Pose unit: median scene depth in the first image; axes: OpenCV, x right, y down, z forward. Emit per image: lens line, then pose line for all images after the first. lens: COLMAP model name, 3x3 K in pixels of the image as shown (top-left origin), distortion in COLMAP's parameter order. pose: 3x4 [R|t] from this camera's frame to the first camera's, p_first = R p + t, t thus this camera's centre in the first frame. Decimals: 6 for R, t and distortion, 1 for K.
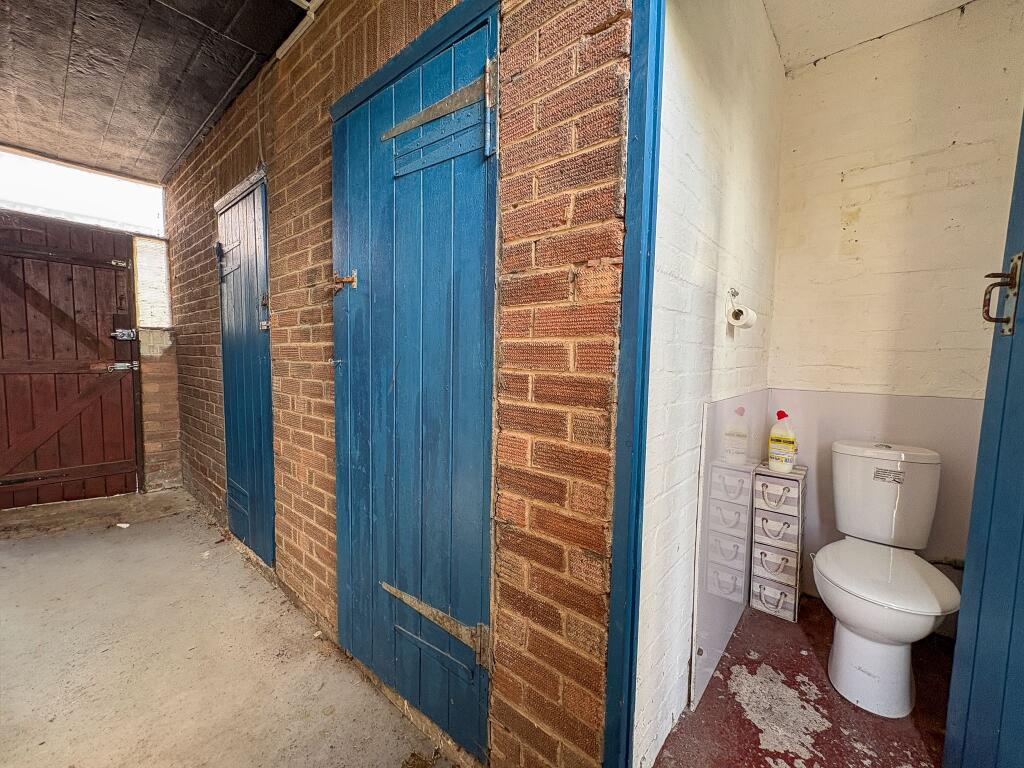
lens RADIAL K [[406.2, 0, 512.8], [0, 406.2, 384.4], [0, 0, 1]] dist [-0.000326, -0.000195]
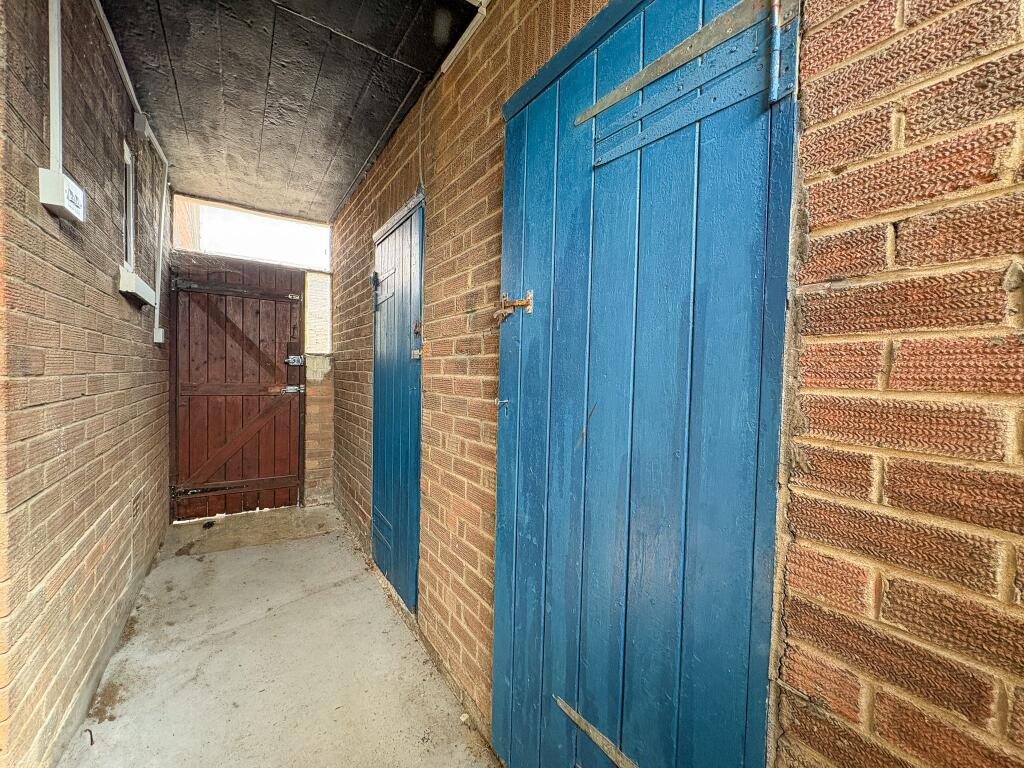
lens RADIAL K [[406.2, 0, 512.8], [0, 406.2, 384.4], [0, 0, 1]] dist [-0.000326, -0.000195]
pose [[0.963808, 0.013412, -0.266260, -0.184461], [-0.025399, 0.998810, -0.041625, -0.054274], [0.265385, 0.046881, 0.963002, 0.196248]]
